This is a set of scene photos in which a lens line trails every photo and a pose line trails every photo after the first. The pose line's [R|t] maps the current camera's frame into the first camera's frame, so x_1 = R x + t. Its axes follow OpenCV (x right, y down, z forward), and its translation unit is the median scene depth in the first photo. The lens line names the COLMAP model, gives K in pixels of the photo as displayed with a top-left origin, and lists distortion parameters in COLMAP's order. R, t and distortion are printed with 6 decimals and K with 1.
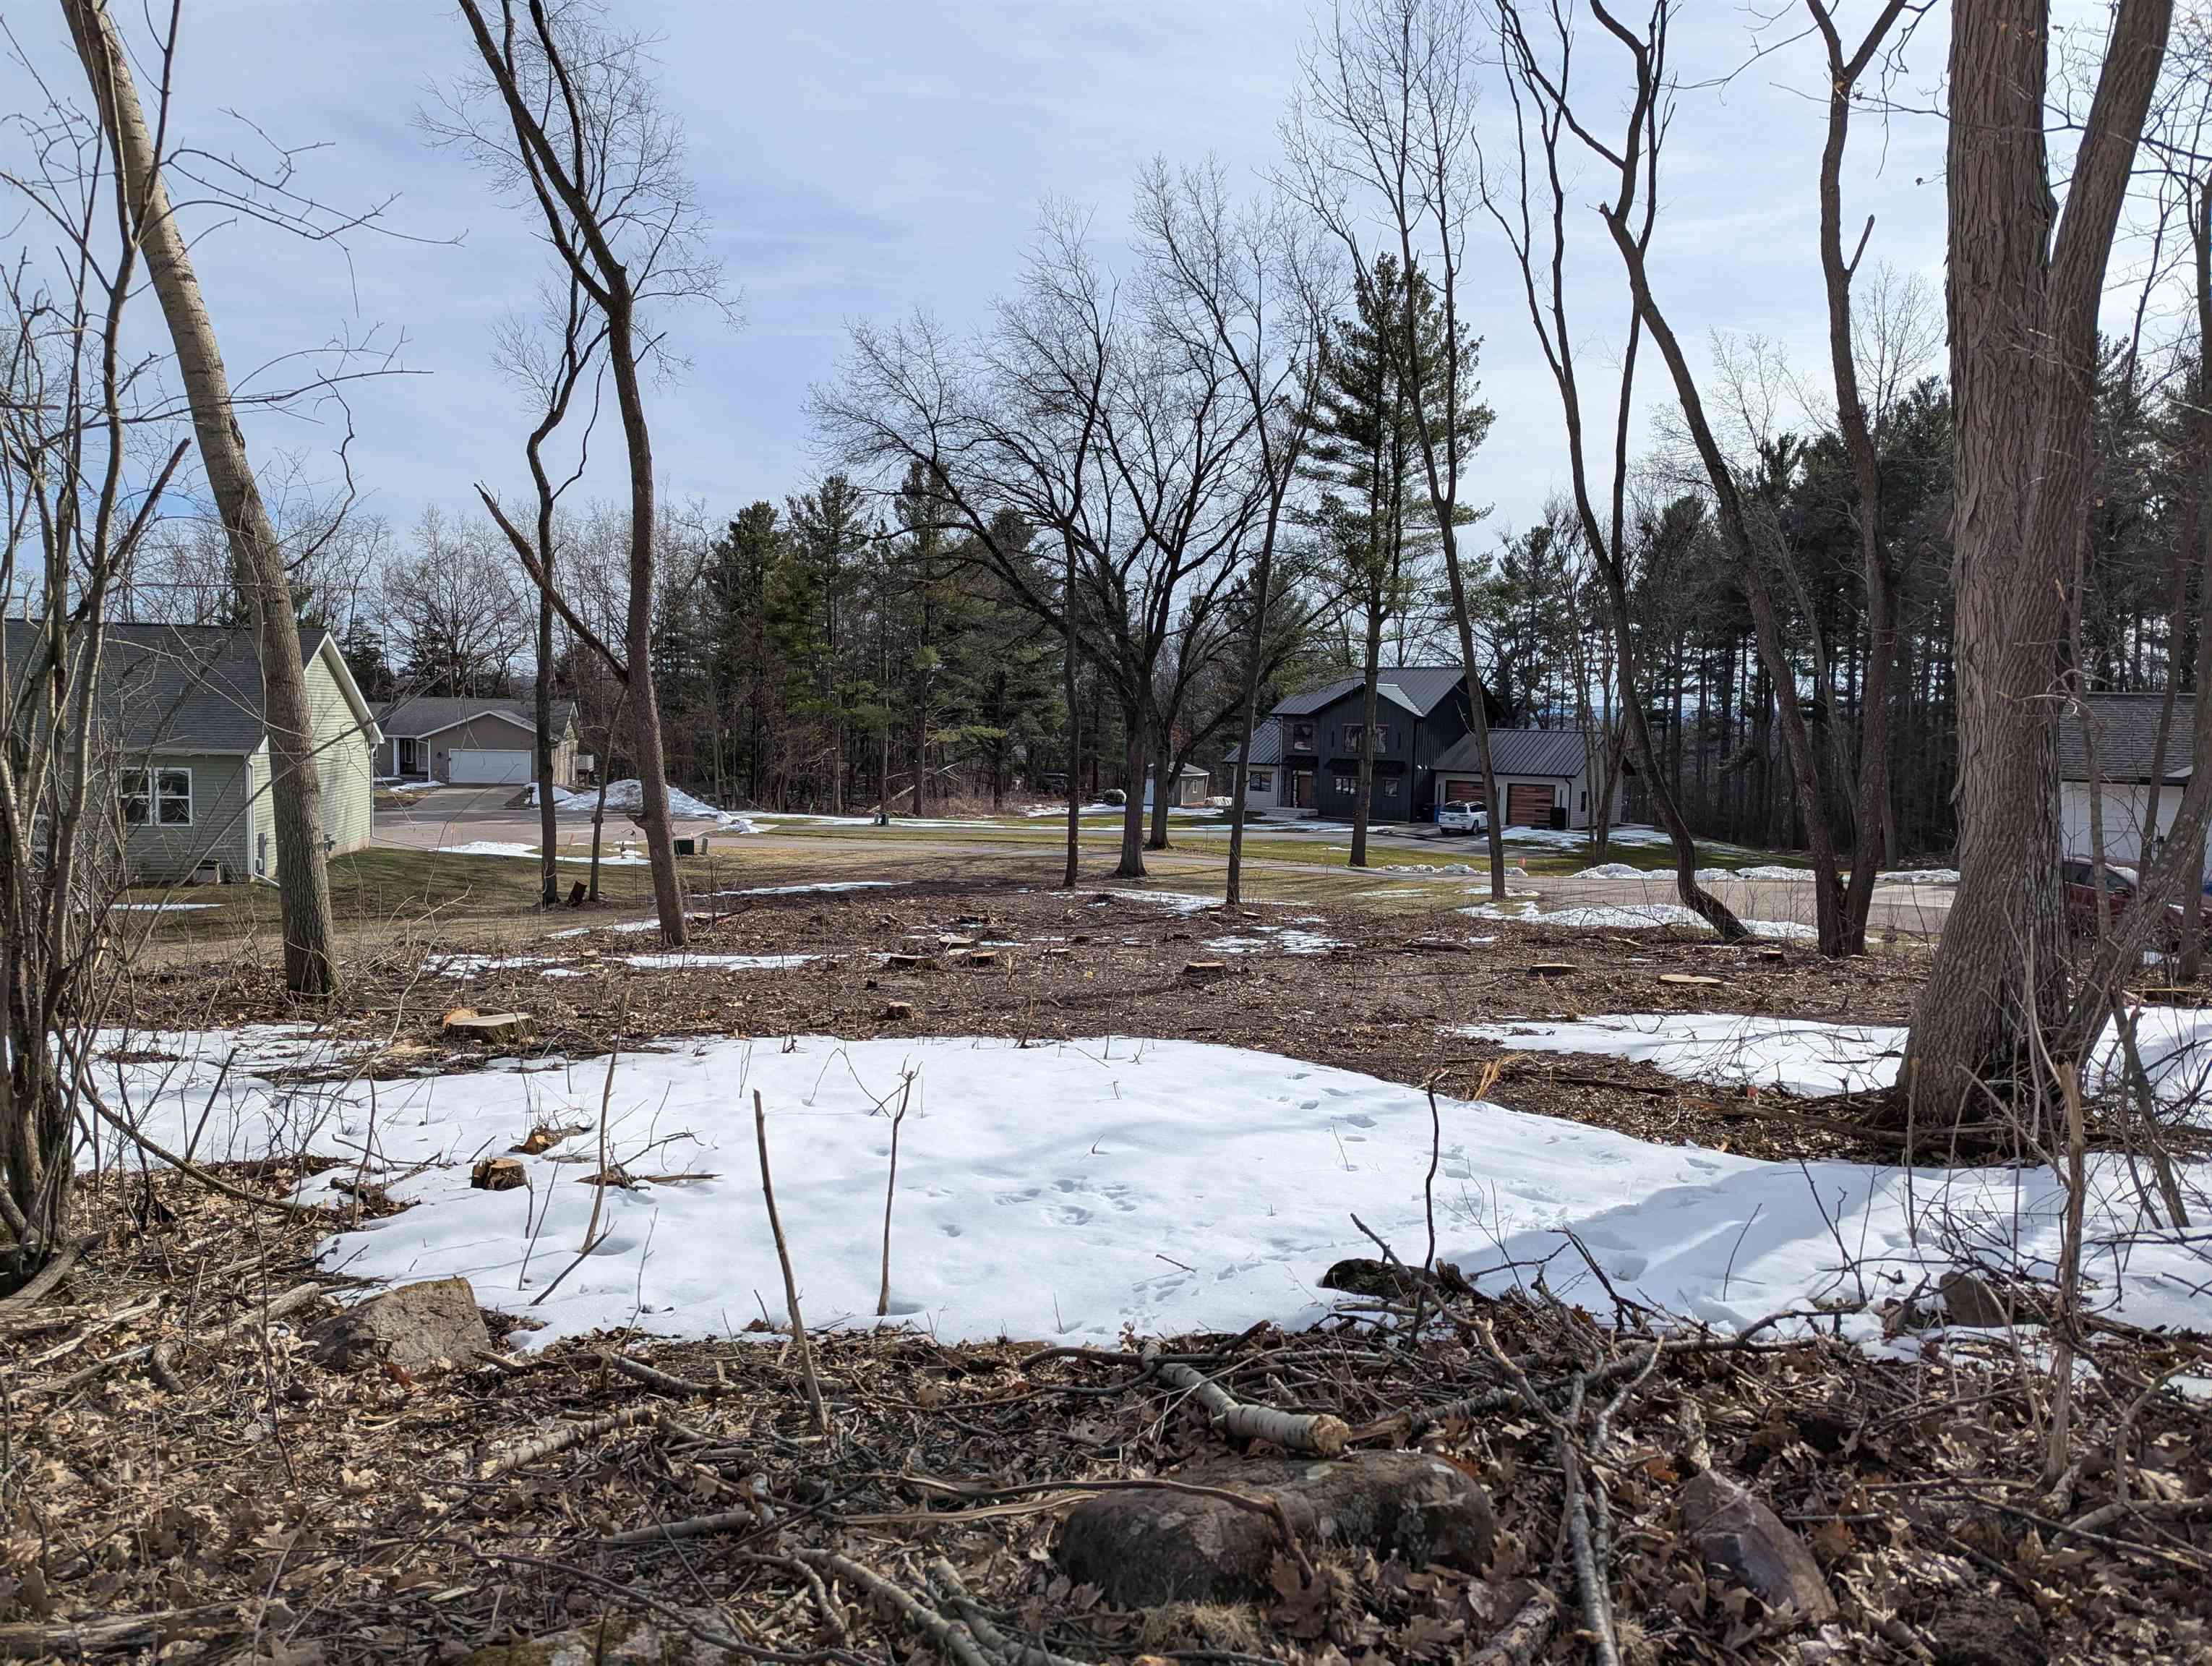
lens RADIAL K [[1587.7, 0, 1124.1], [0, 1587.7, 818.0], [0, 0, 1]] dist [0.089926, -0.074411]
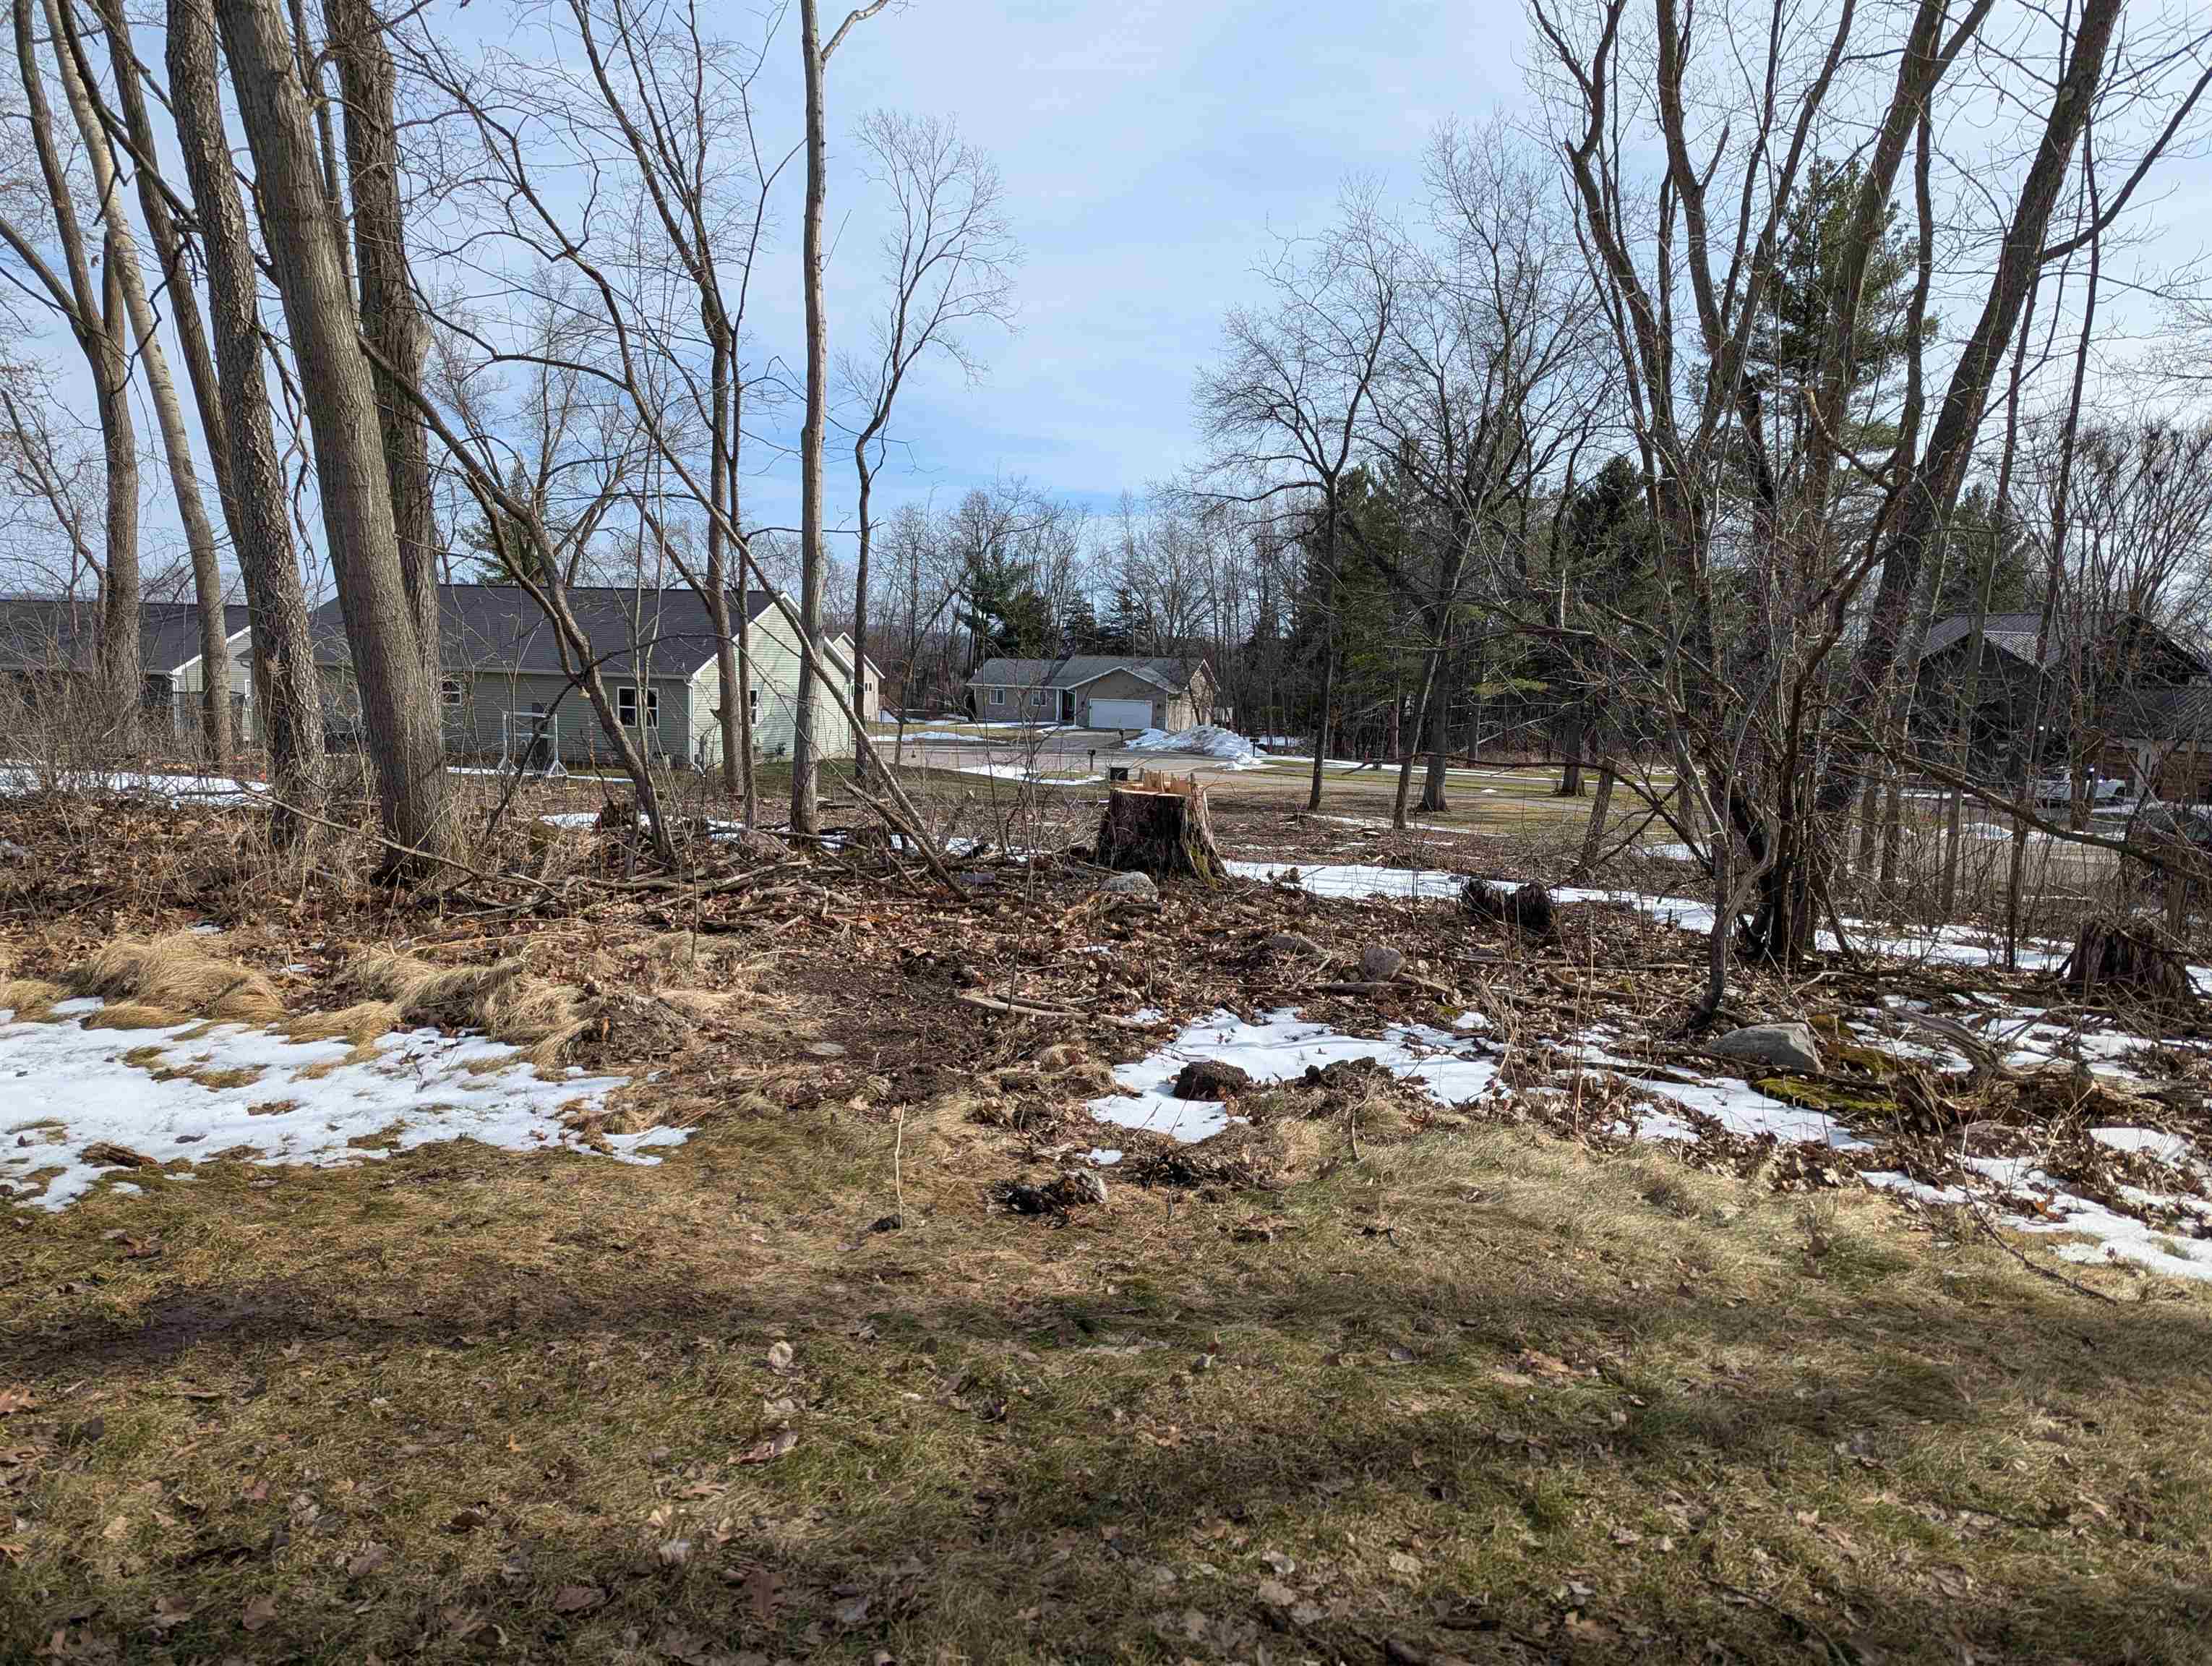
lens RADIAL K [[1591.7, 0, 1116.8], [0, 1591.7, 825.6], [0, 0, 1]] dist [0.090599, -0.080637]
pose [[0.867561, 0.051259, -0.494682, 0.332929], [-0.040065, 0.998645, 0.033214, 0.018893], [0.495715, -0.008996, 0.868439, -0.023954]]
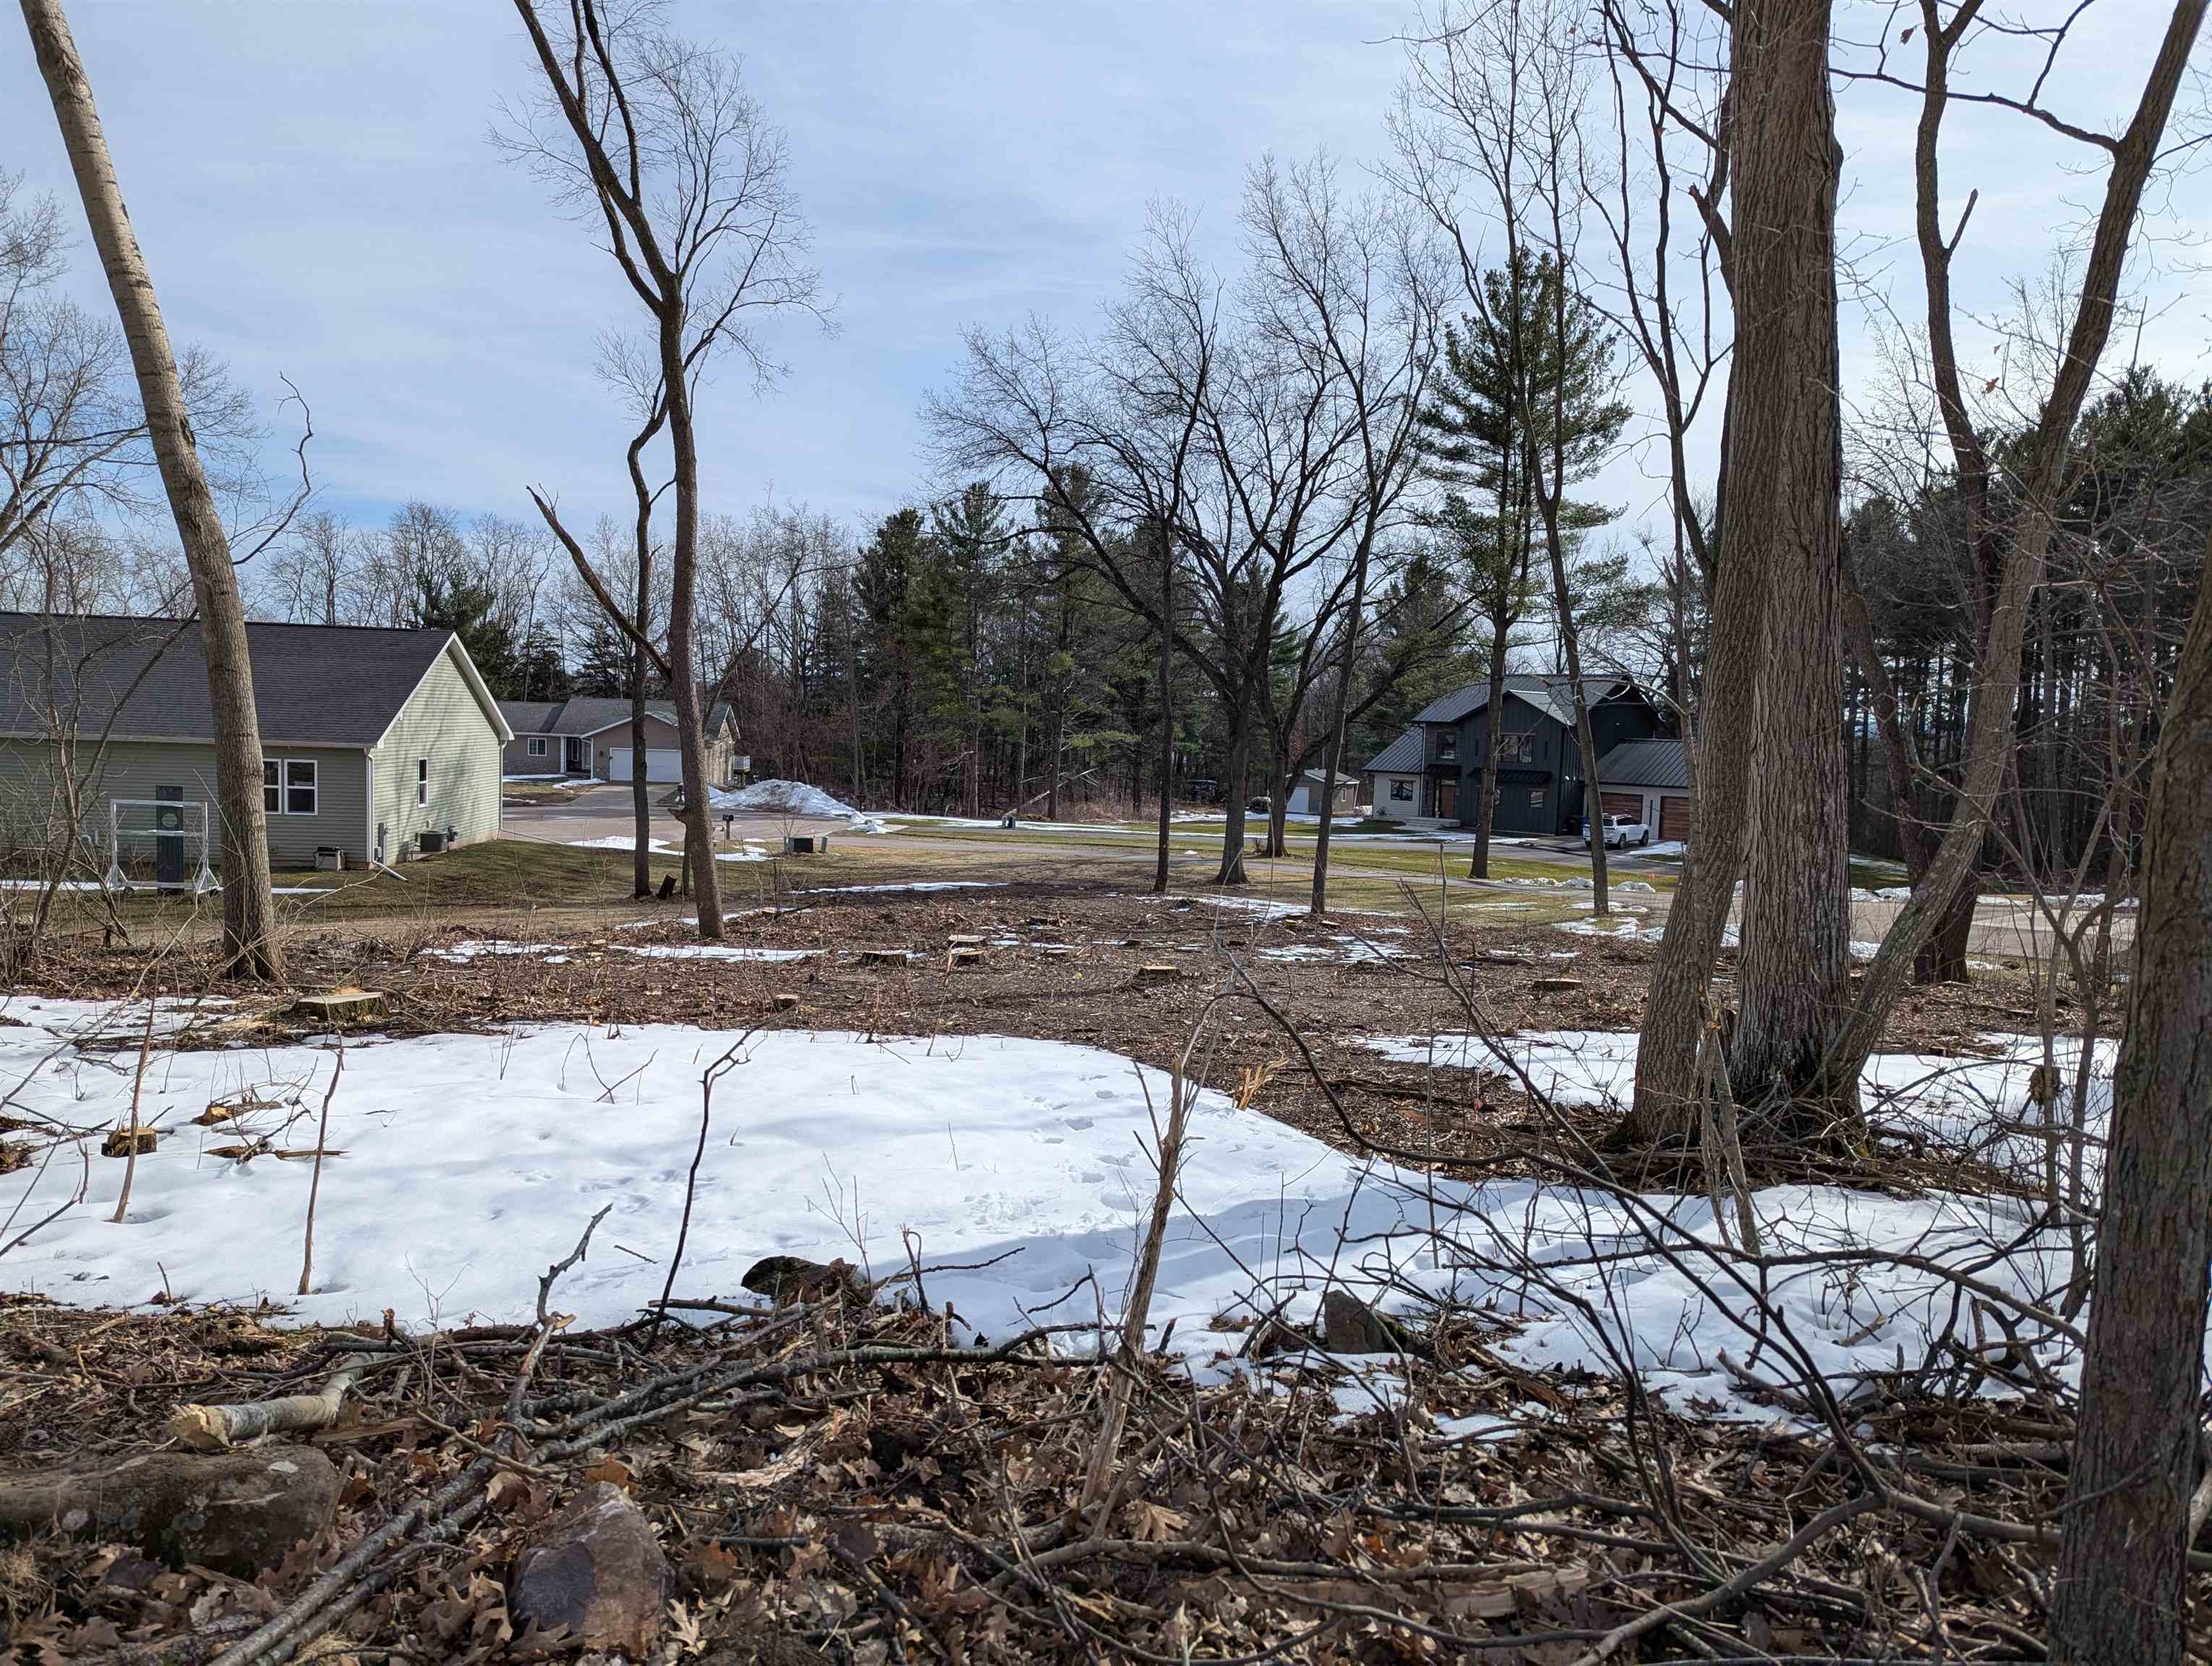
lens RADIAL K [[1591.7, 0, 1116.8], [0, 1591.7, 825.6], [0, 0, 1]] dist [0.090599, -0.080637]
pose [[0.993501, 0.017435, -0.112483, 0.042604], [-0.017435, 0.999848, 0.000982, 0.001249], [0.112483, 0.000985, 0.993653, 0.006389]]
